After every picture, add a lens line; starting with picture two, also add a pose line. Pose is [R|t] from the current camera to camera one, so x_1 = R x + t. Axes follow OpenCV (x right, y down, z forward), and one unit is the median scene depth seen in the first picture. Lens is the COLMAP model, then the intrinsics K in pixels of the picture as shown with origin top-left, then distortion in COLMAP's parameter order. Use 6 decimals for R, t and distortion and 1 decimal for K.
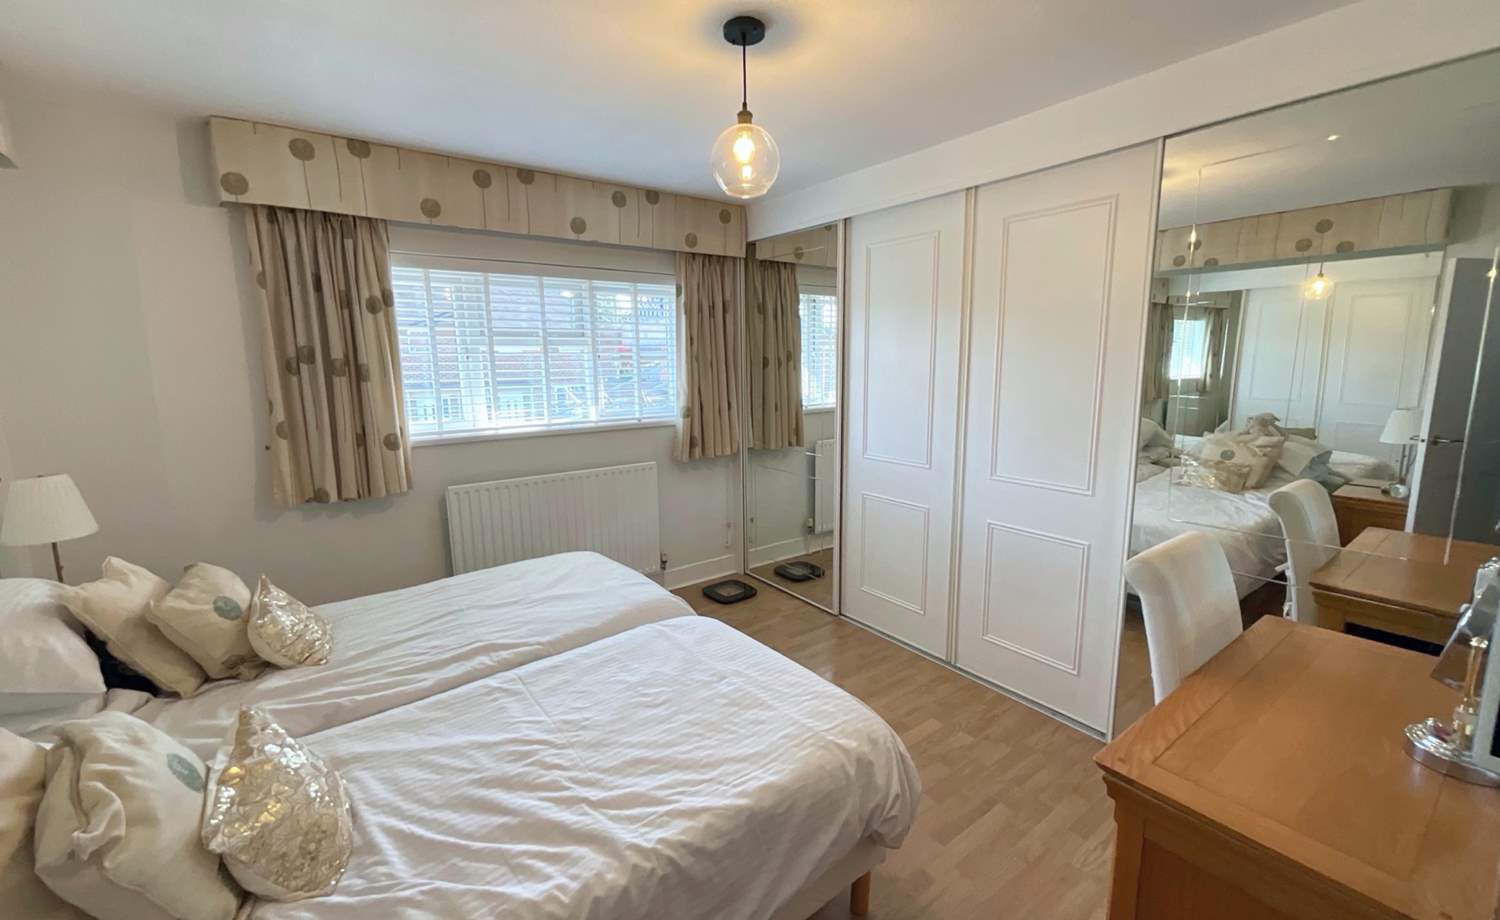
lens RADIAL K [[611.1, 0, 750.0], [0, 611.1, 460.0], [0, 0, 1]] dist [0.001171, 0.001276]
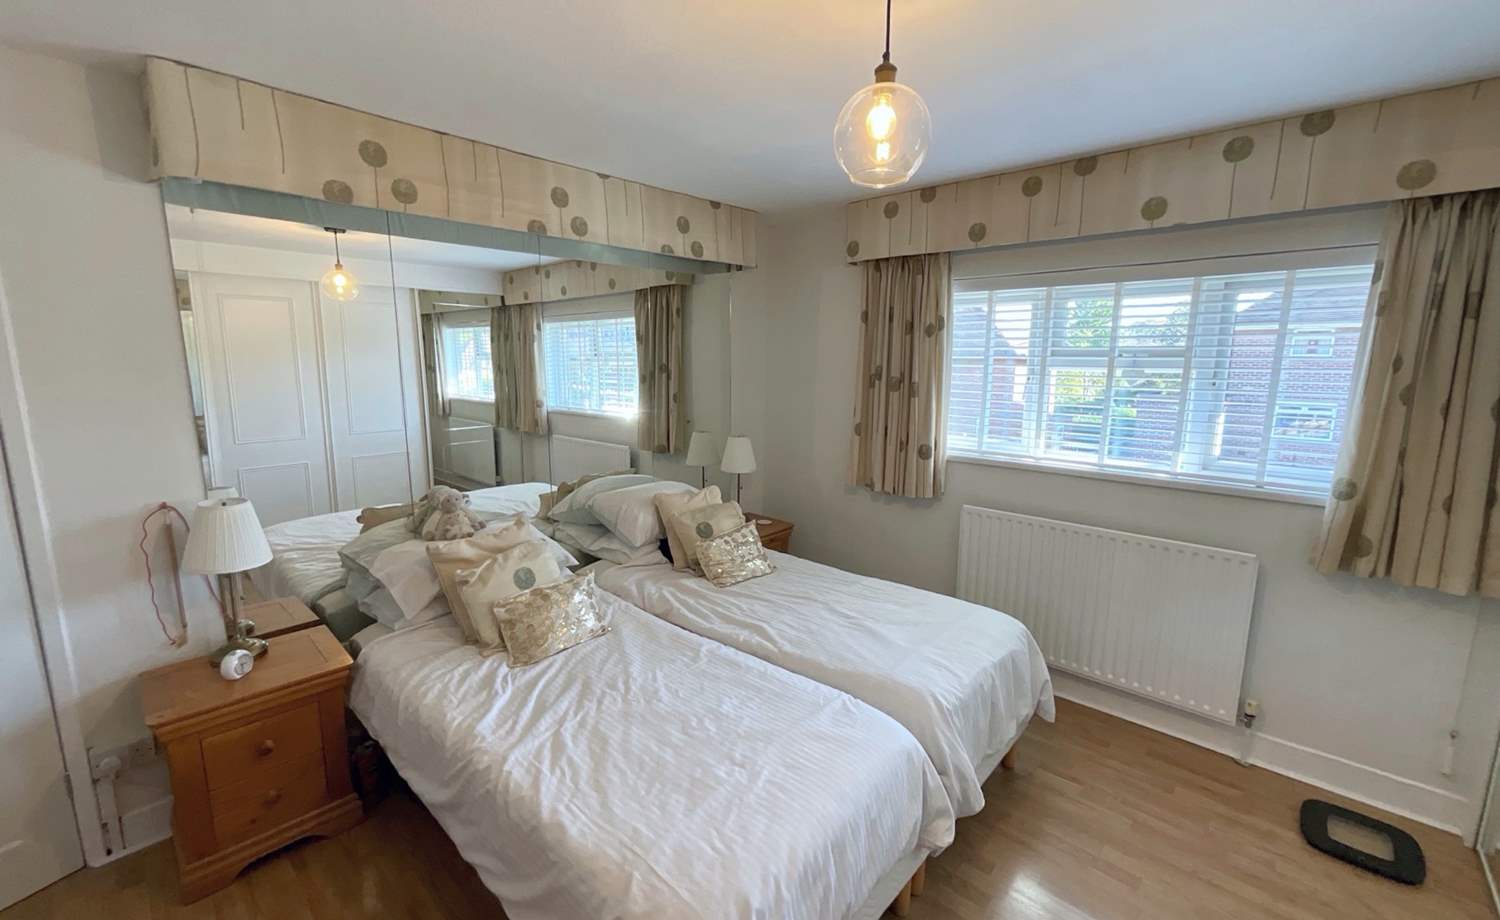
lens RADIAL K [[612.5, 0, 750.0], [0, 612.5, 460.0], [0, 0, 1]] dist [-0.002397, 0.000013]
pose [[0.182529, 0.173146, -0.967834, 0.484439], [-0.172719, 0.974710, 0.141802, -0.130666], [0.967911, 0.141281, 0.207819, 0.506954]]
